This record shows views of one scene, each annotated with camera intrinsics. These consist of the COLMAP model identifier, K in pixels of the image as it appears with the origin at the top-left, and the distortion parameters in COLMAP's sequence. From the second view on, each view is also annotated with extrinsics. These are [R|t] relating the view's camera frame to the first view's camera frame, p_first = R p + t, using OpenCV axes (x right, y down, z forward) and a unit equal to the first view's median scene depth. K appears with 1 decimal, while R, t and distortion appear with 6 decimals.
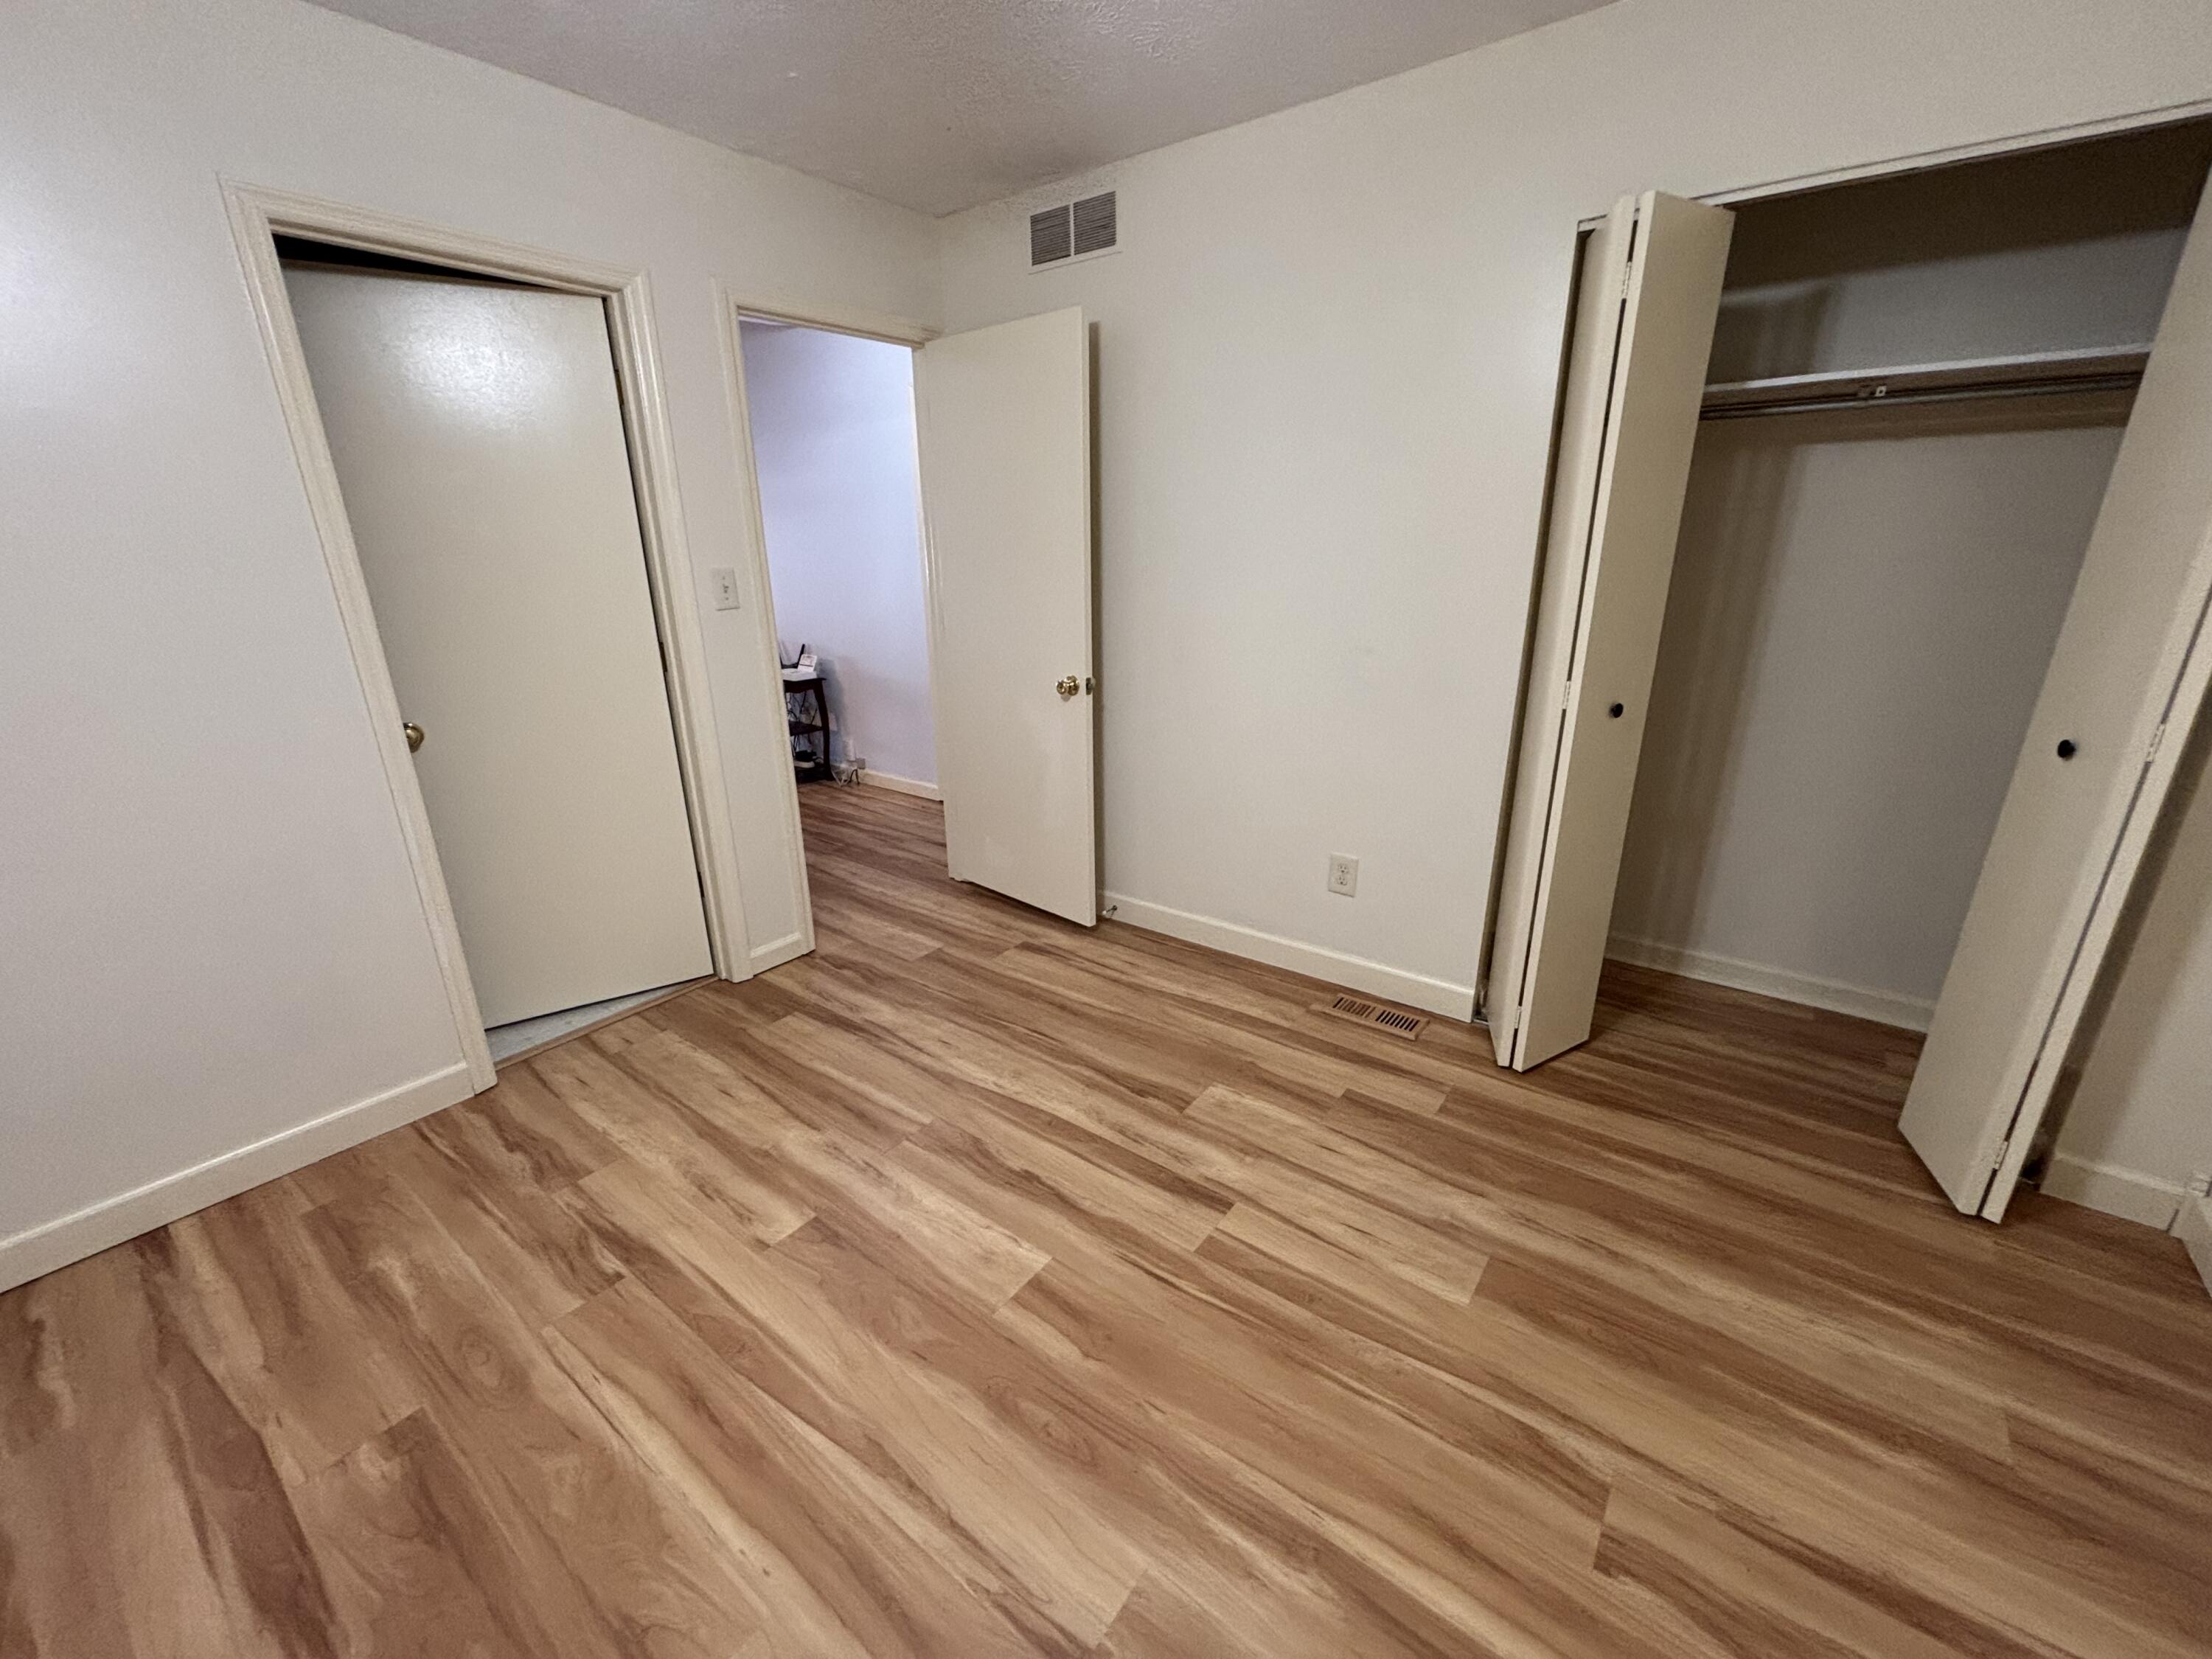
lens RADIAL K [[891.0, 0, 1109.7], [0, 891.0, 832.0], [0, 0, 1]] dist [-0.001811, 0.001094]
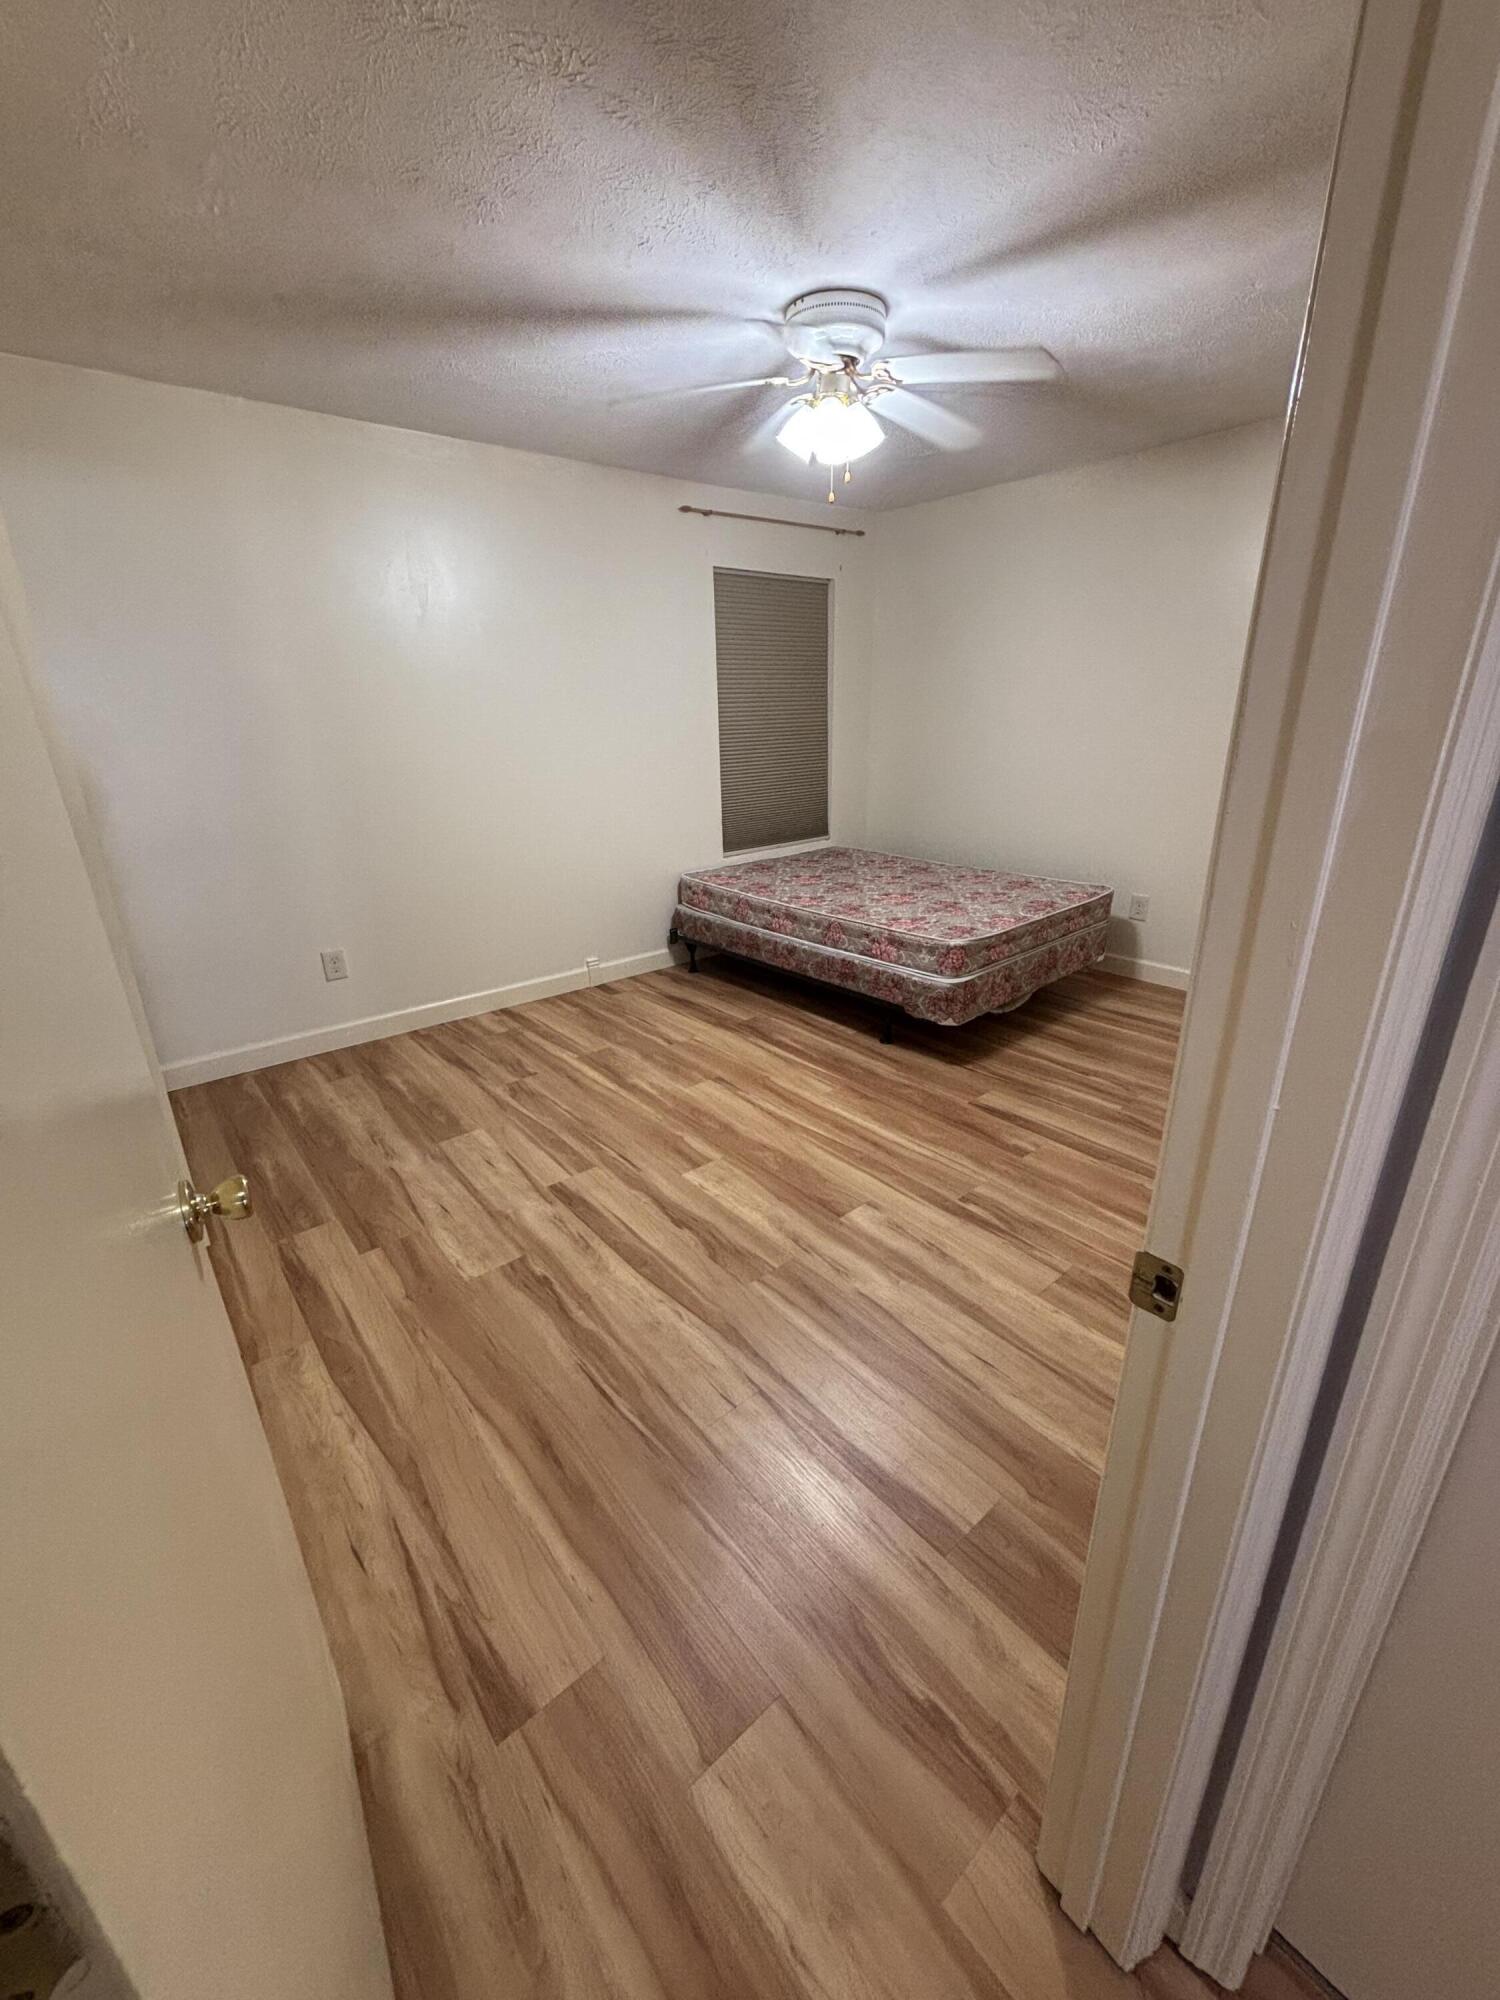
lens RADIAL K [[805.6, 0, 752.7], [0, 805.6, 1000.7], [0, 0, 1]] dist [-0.001811, 0.001094]
pose [[-0.974587, -0.047830, 0.218842, -0.447564], [0.100137, 0.780871, 0.616614, -0.578155], [-0.200380, 0.622859, -0.756238, 1.723913]]
